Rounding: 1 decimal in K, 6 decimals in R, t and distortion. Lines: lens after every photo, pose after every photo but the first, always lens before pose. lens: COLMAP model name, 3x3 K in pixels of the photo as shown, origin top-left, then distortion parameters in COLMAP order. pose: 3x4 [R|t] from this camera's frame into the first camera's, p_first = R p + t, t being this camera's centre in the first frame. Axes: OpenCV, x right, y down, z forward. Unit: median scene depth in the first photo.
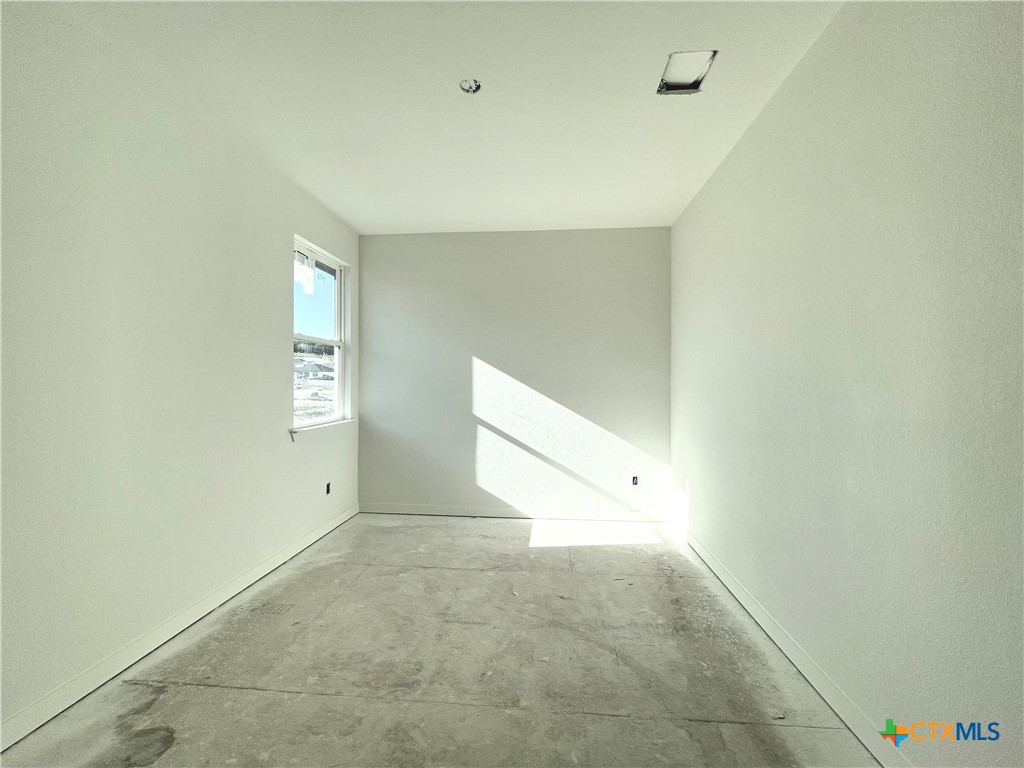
lens RADIAL K [[416.3, 0, 512.7], [0, 416.3, 382.2], [0, 0, 1]] dist [-0.000640, 0.000633]
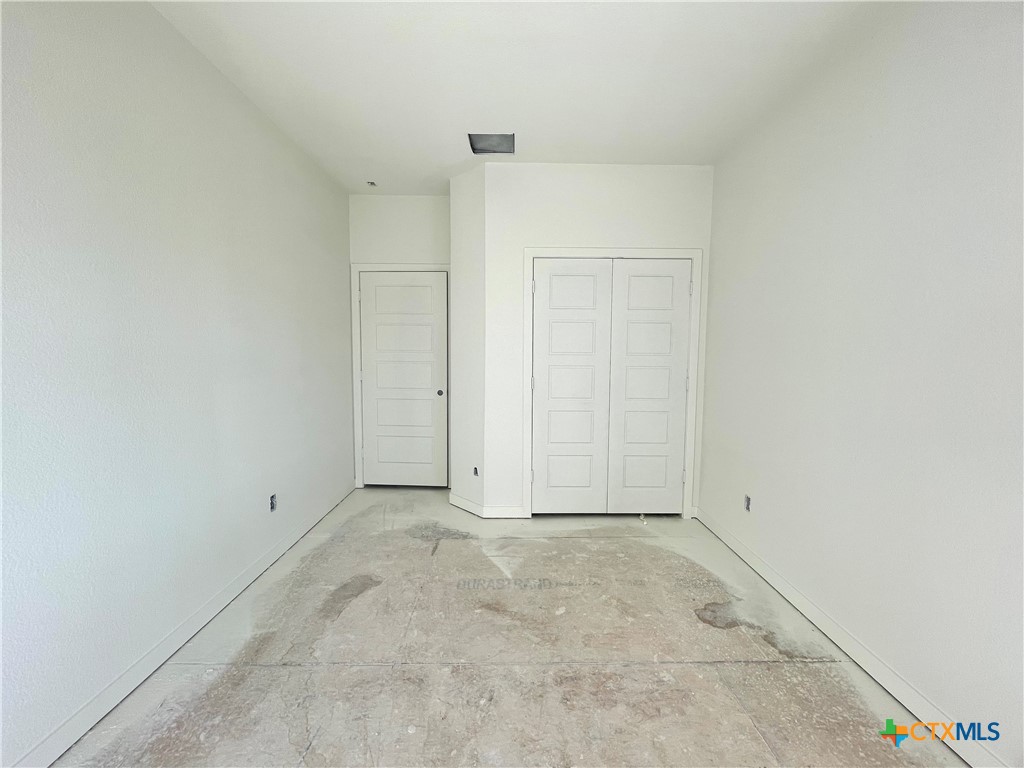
lens RADIAL K [[416.3, 0, 511.7], [0, 416.3, 383.7], [0, 0, 1]] dist [-0.000640, 0.000633]
pose [[-0.995862, -0.004159, -0.090787, -0.036440], [-0.011285, 0.996880, 0.078122, -0.034445], [0.090178, 0.078823, -0.992801, 1.975678]]
